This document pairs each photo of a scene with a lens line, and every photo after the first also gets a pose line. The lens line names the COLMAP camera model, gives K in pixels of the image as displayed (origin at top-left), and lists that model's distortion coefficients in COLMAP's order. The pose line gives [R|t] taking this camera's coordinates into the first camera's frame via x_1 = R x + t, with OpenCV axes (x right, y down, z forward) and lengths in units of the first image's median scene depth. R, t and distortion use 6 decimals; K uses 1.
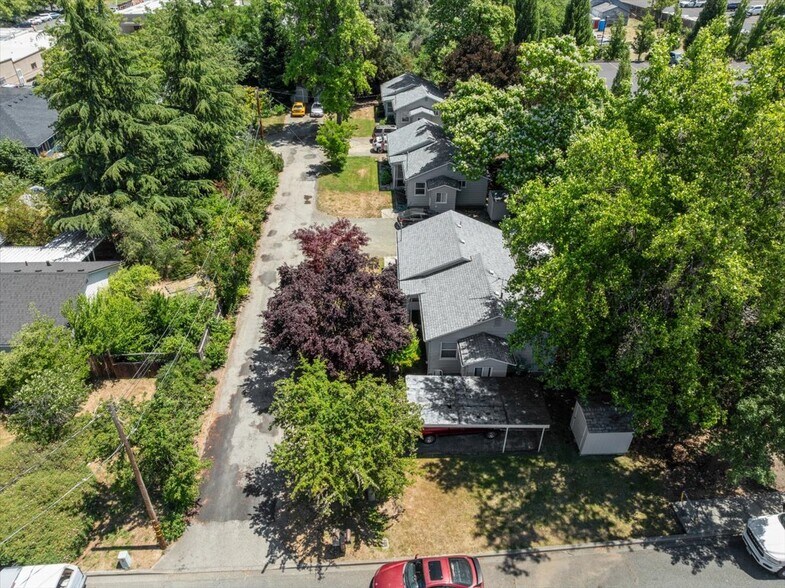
lens RADIAL K [[524.2, 0, 392.5], [0, 524.2, 294.0], [0, 0, 1]] dist [-0.025043, 0.000661]
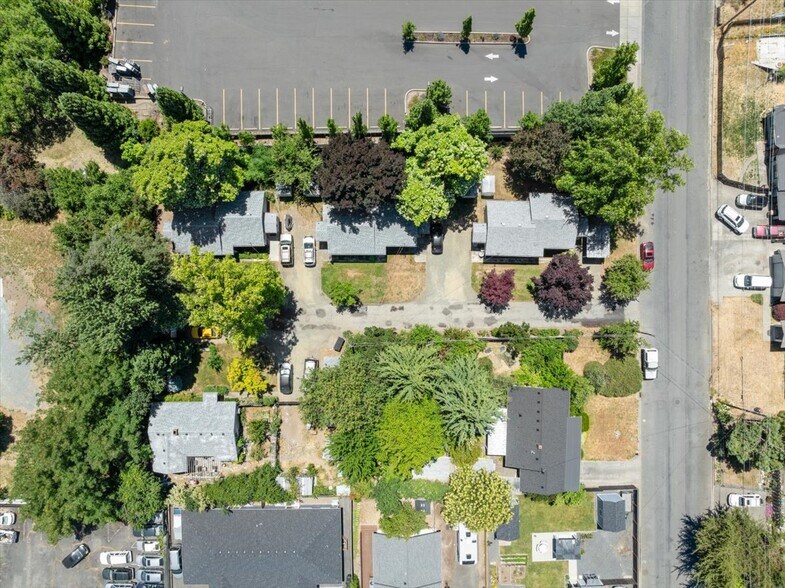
lens RADIAL K [[524.2, 0, 392.5], [0, 524.2, 294.0], [0, 0, 1]] dist [-0.025043, 0.000661]
pose [[0.050569, -0.998707, 0.005187, -0.237650], [0.594404, 0.034270, 0.803436, -2.676898], [-0.802575, -0.037546, 0.595368, 0.167441]]
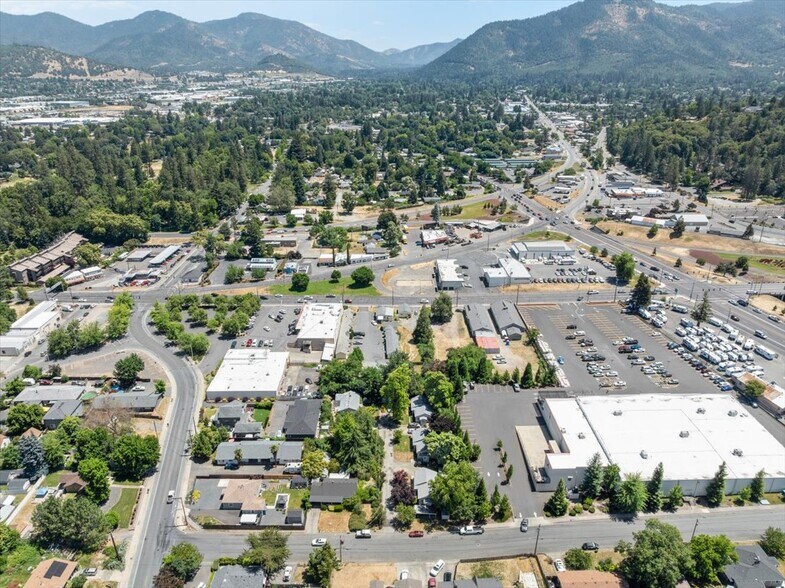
lens RADIAL K [[524.2, 0, 392.5], [0, 524.2, 294.0], [0, 0, 1]] dist [-0.025043, 0.000661]
pose [[0.998622, 0.011517, -0.051201, 0.051893], [-0.022276, 0.976392, -0.214856, -0.941547], [0.047518, 0.215700, 0.975303, -5.531945]]
